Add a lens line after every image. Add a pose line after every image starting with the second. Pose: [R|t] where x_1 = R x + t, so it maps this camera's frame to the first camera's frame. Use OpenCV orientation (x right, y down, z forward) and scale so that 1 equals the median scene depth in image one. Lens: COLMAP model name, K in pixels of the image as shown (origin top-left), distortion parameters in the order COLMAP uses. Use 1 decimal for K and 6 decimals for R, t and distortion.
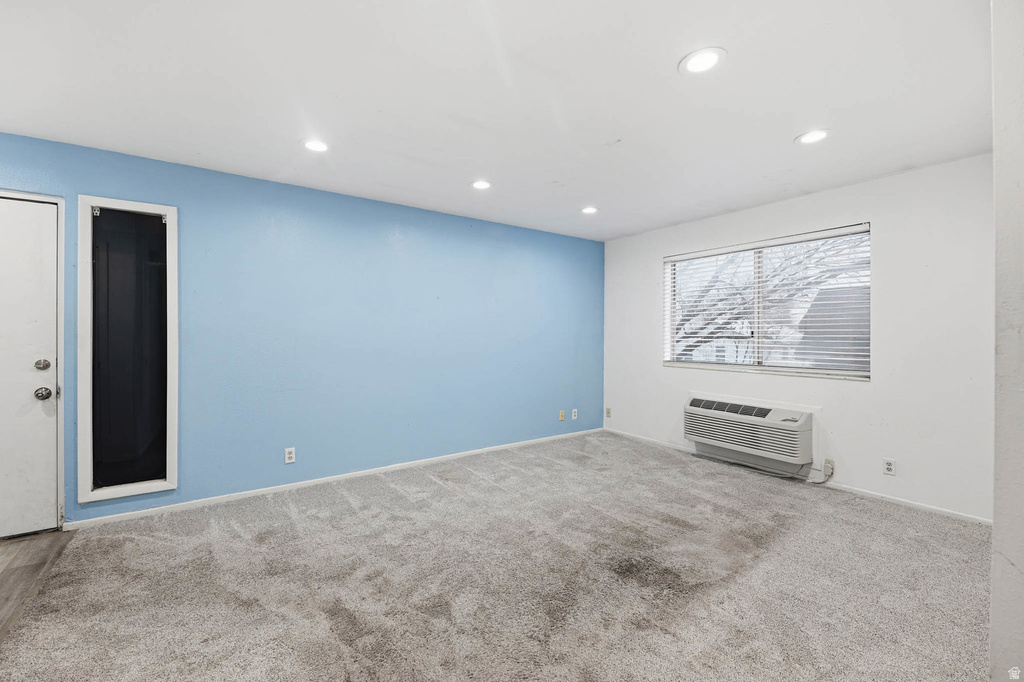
lens RADIAL K [[418.1, 0, 509.6], [0, 418.1, 334.2], [0, 0, 1]] dist [-0.004857, -0.001917]
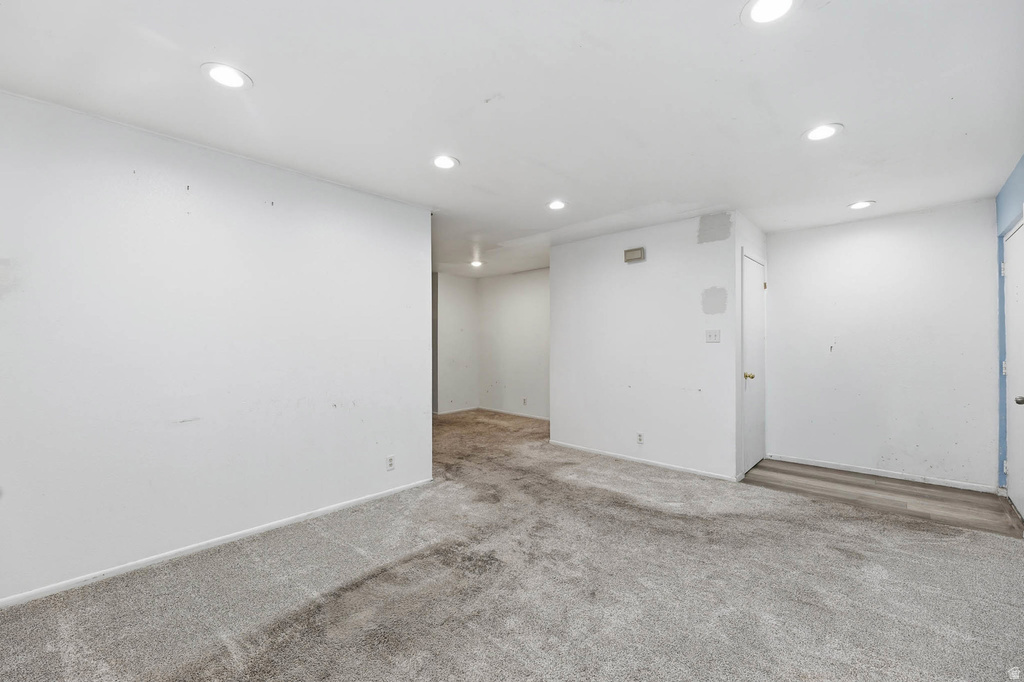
lens RADIAL K [[418.1, 0, 507.0], [0, 418.1, 340.4], [0, 0, 1]] dist [-0.004857, -0.001917]
pose [[-0.980247, -0.001259, -0.197772, 0.359707], [-0.001423, 0.999999, 0.000688, -0.006791], [0.197771, 0.000956, -0.980248, 1.684278]]
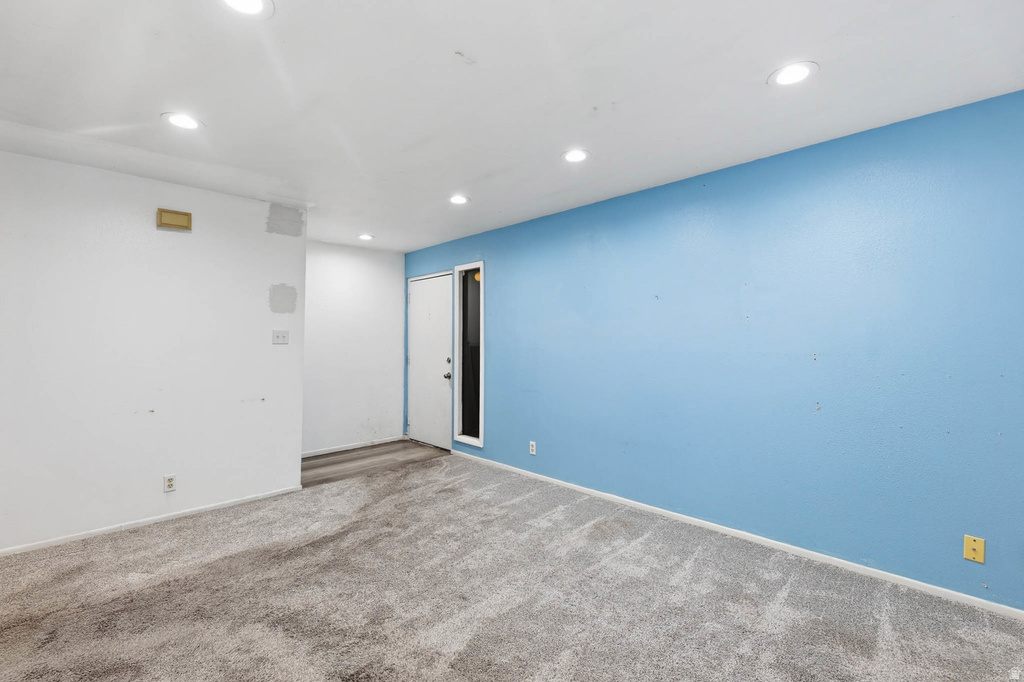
lens RADIAL K [[447.5, 0, 522.1], [0, 447.5, 320.8], [0, 0, 1]] dist [-0.001990, -0.000472]
pose [[0.180603, -0.047439, -0.982411, 0.892595], [-0.002042, 0.998816, -0.048607, -0.006722], [0.983554, 0.010785, 0.180293, 0.917498]]
